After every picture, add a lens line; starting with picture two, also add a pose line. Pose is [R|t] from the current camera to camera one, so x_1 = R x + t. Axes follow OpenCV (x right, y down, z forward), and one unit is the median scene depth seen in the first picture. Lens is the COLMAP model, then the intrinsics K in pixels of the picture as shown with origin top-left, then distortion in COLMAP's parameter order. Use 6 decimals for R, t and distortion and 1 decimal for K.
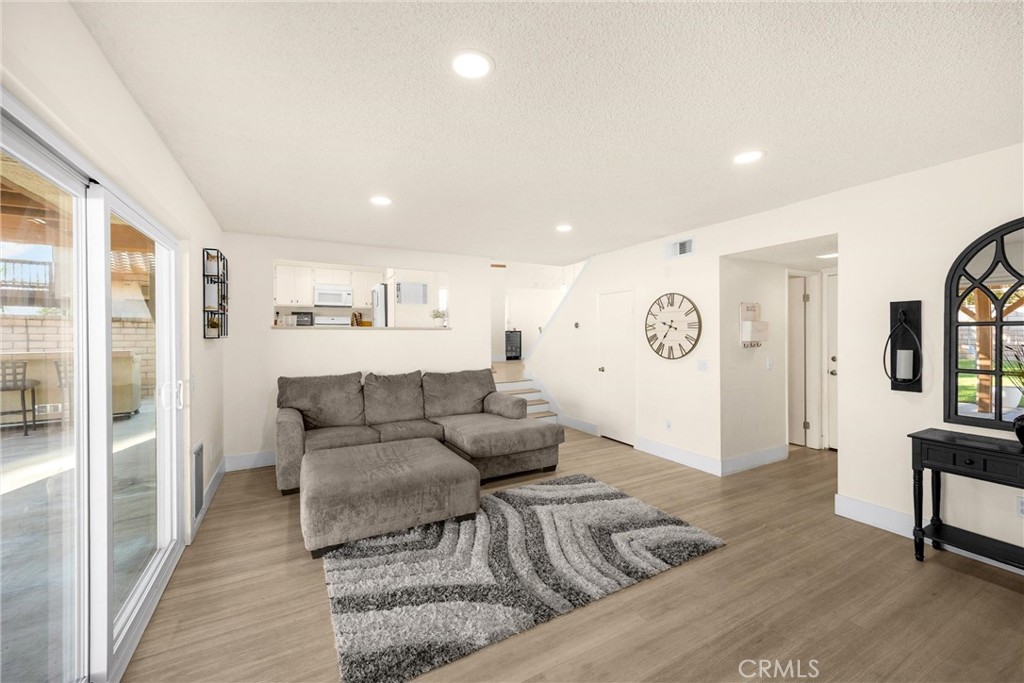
lens RADIAL K [[410.0, 0, 514.2], [0, 410.0, 336.5], [0, 0, 1]] dist [0.000398, 0.000074]
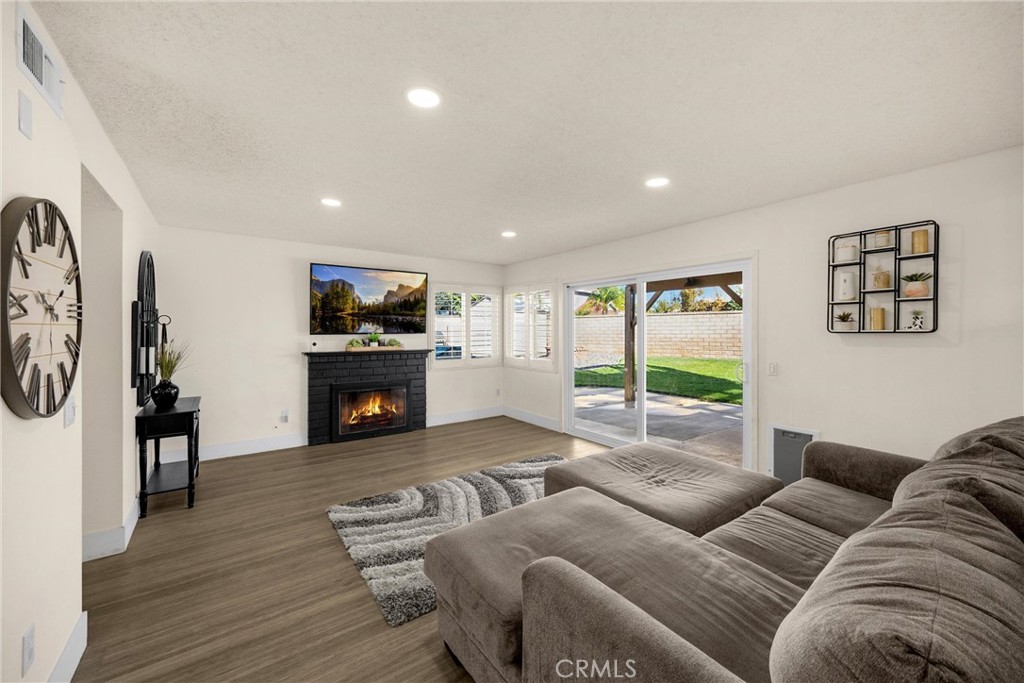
lens RADIAL K [[382.5, 0, 504.9], [0, 382.5, 335.7], [0, 0, 1]] dist [-0.000401, -0.000015]
pose [[-0.993089, 0.003301, -0.117313, 0.124601], [0.002921, 0.999990, 0.003410, 0.005521], [0.117323, 0.003043, -0.993089, 2.012229]]
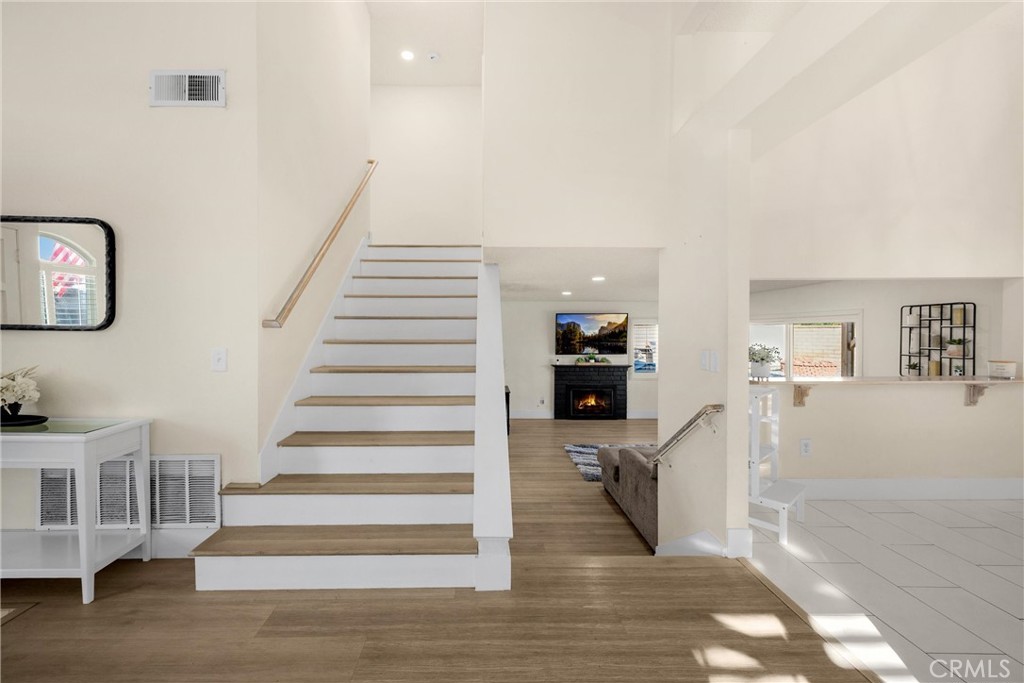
lens RADIAL K [[382.5, 0, 504.9], [0, 382.5, 335.7], [0, 0, 1]] dist [-0.000401, -0.000015]
pose [[-0.889004, -0.002674, 0.457891, -0.201215], [-0.002540, 0.999996, 0.000908, -0.139182], [-0.457892, -0.000356, -0.889008, 2.977693]]
